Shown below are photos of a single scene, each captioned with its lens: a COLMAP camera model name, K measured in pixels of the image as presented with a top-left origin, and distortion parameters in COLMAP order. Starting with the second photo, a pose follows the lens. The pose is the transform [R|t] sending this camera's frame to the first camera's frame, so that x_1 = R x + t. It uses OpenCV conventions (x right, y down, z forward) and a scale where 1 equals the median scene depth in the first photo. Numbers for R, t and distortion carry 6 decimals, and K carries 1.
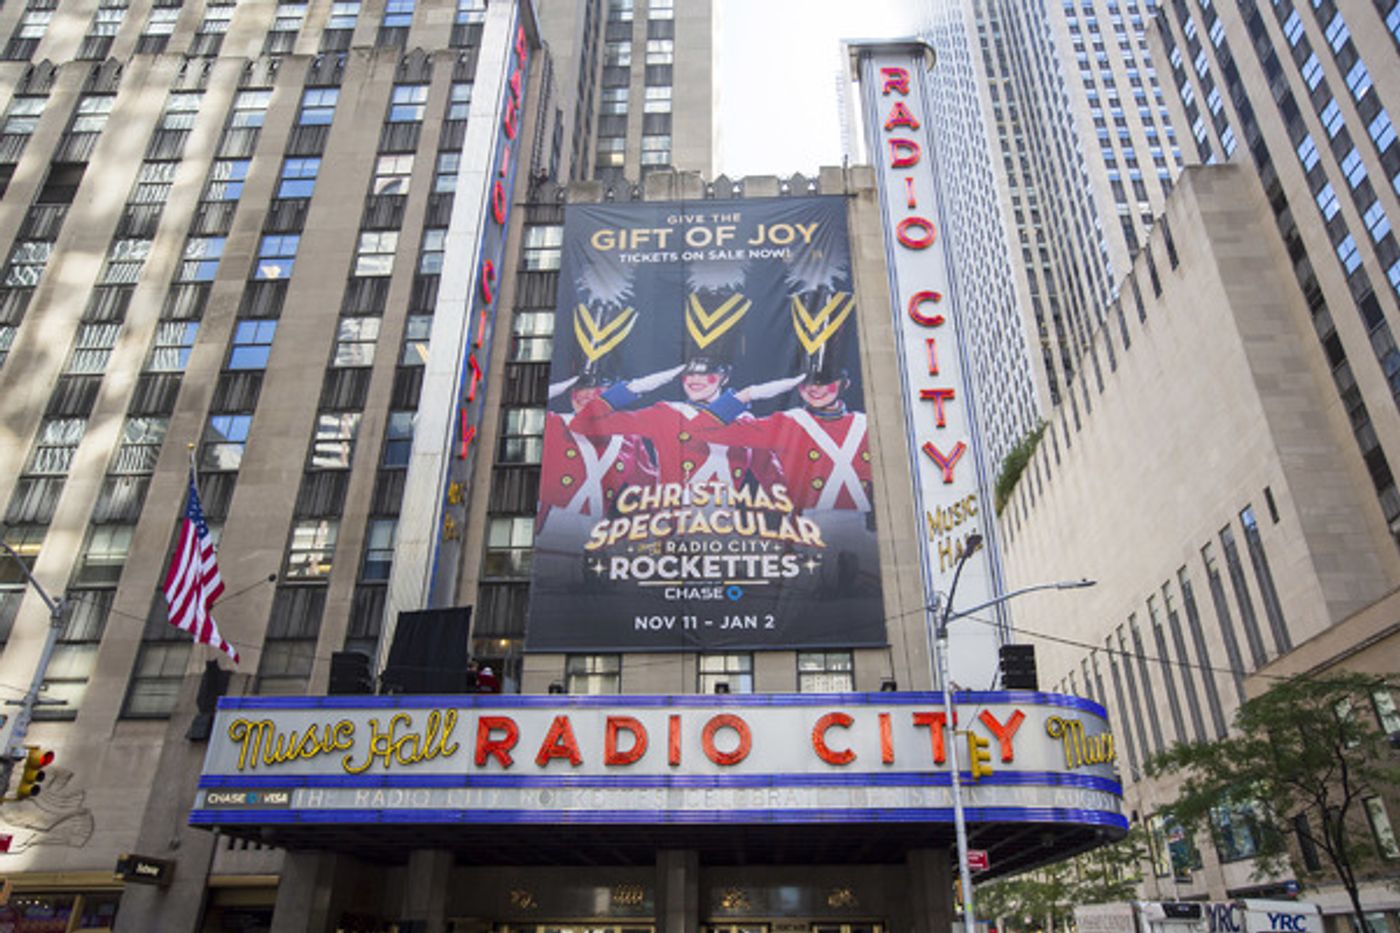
lens RADIAL K [[954.9, 0, 707.5], [0, 954.9, 476.2], [0, 0, 1]] dist [-0.039635, 0.045166]
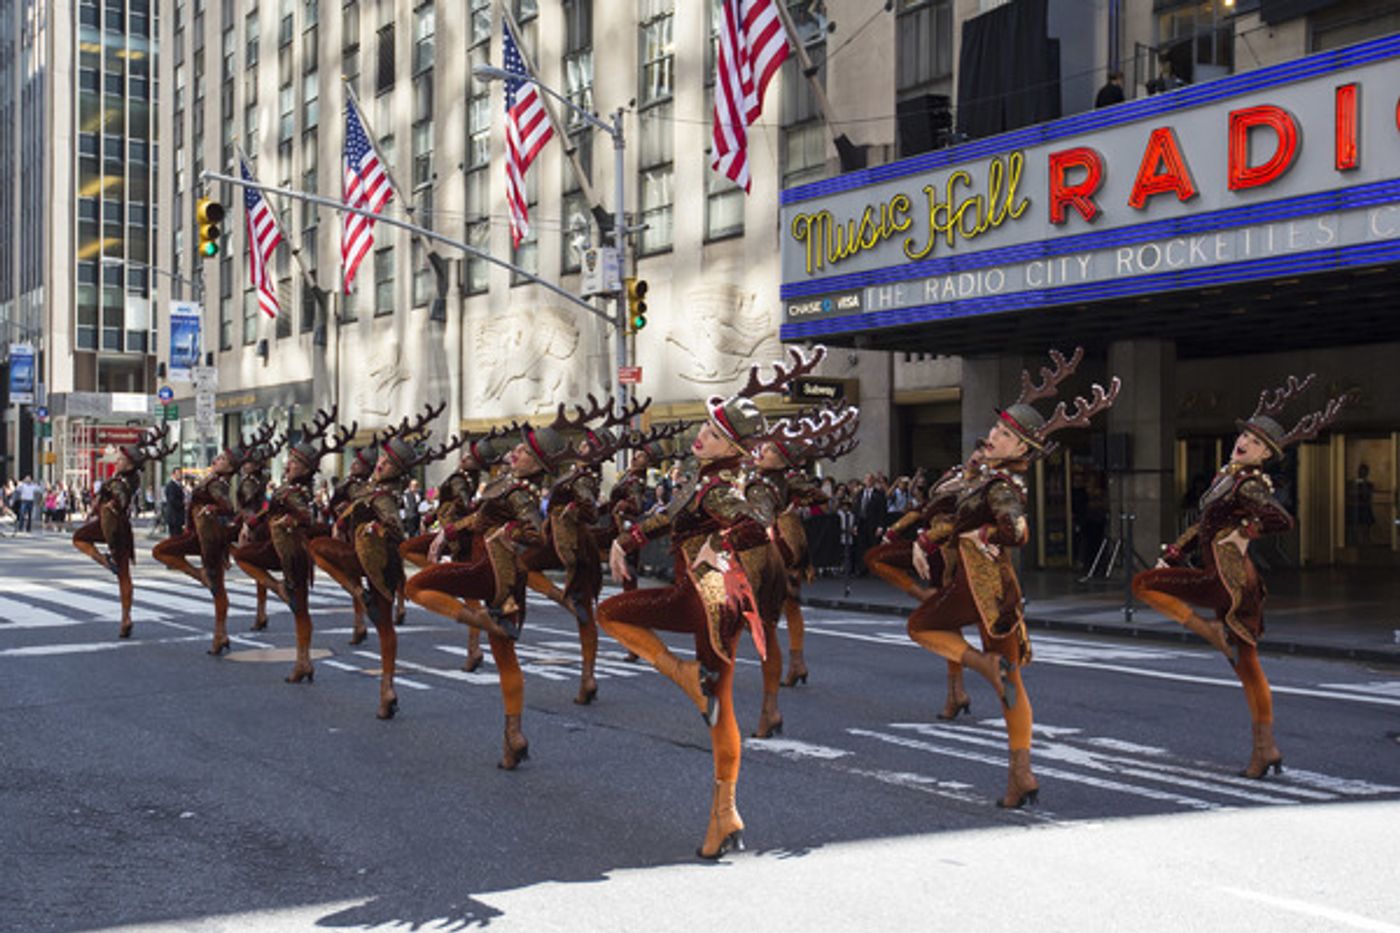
lens RADIAL K [[1486.1, 0, 571.2], [0, 1486.1, 443.5], [0, 0, 1]] dist [0.073733, 0.000000]
pose [[0.589652, -0.028205, -0.807165, 0.413223], [0.373285, 0.895761, 0.241392, 0.054963], [0.716218, -0.443640, 0.538716, 0.101025]]
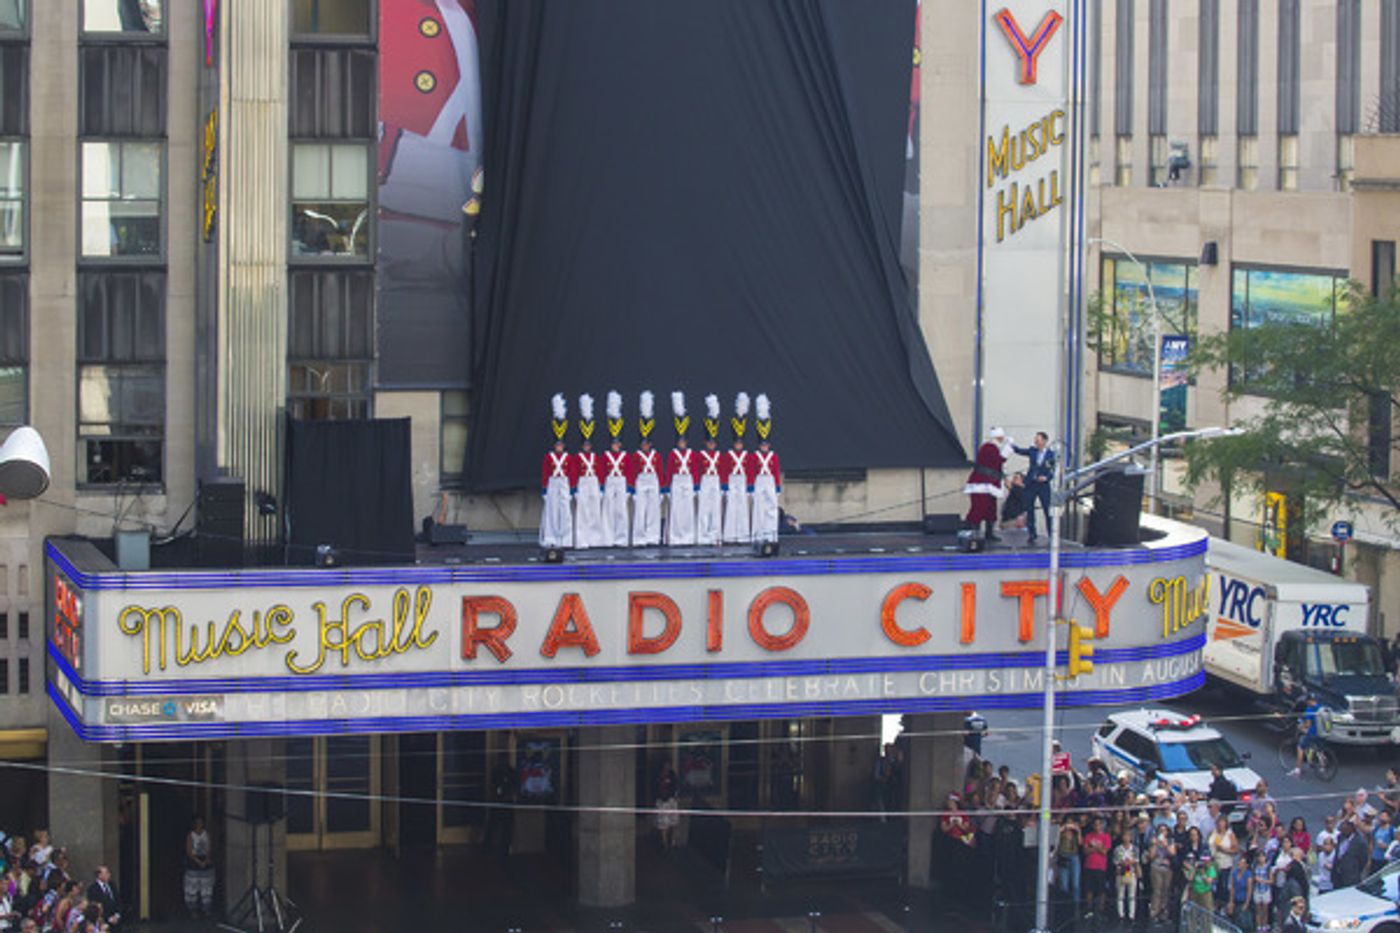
lens RADIAL K [[3422.3, 0, 690.0], [0, 3422.3, 455.5], [0, 0, 1]] dist [-0.265047, 0.000000]
pose [[0.940938, -0.021347, 0.337906, -0.980211], [-0.165897, 0.840931, 0.515086, -1.251545], [-0.295151, -0.540721, 0.787722, -1.098548]]
